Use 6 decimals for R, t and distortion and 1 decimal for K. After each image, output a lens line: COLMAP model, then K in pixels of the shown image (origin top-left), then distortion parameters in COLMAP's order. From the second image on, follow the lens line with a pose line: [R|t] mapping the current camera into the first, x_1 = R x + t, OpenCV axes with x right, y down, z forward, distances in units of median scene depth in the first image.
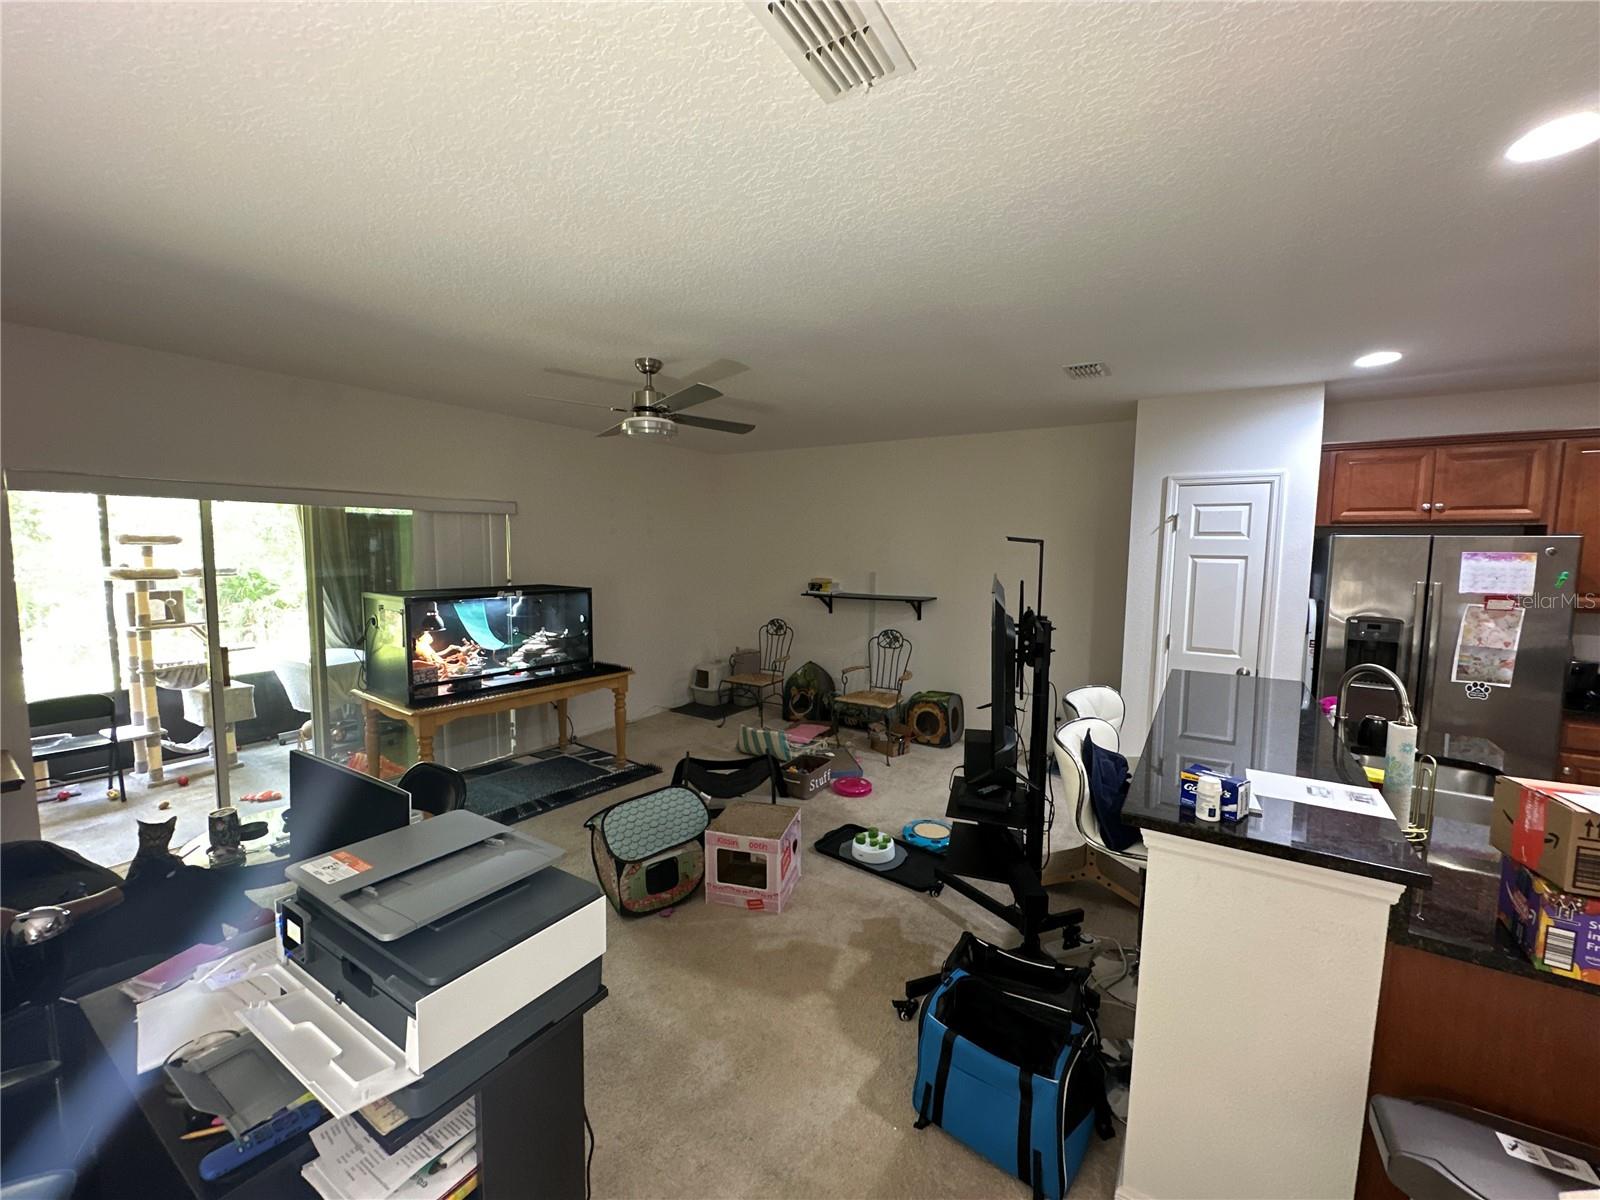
lens RADIAL K [[632.6, 0, 798.9], [0, 632.6, 599.7], [0, 0, 1]] dist [0.000546, -0.000216]
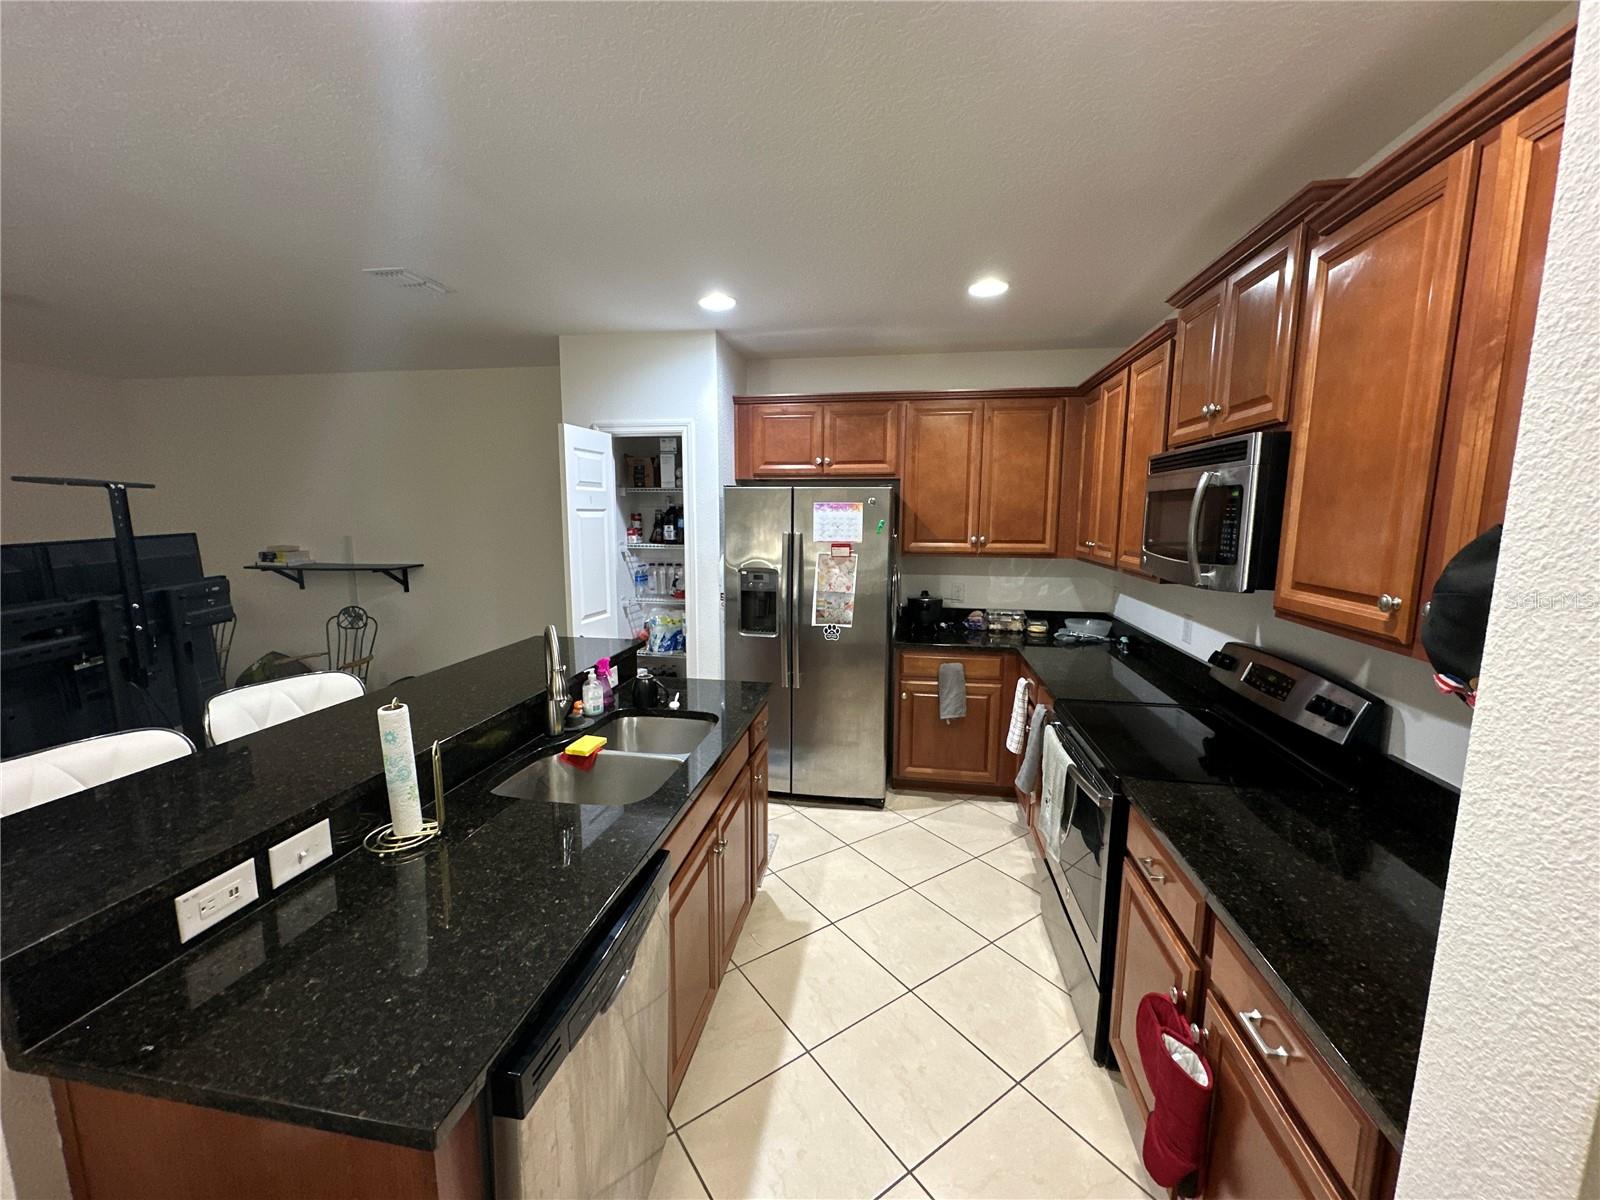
lens RADIAL K [[632.6, 0, 805.5], [0, 632.6, 603.3], [0, 0, 1]] dist [0.000546, -0.000216]
pose [[0.918946, -0.067455, 0.388573, 0.579110], [0.042082, 0.996410, 0.073453, 0.012733], [-0.392133, -0.051147, 0.918486, 0.028036]]
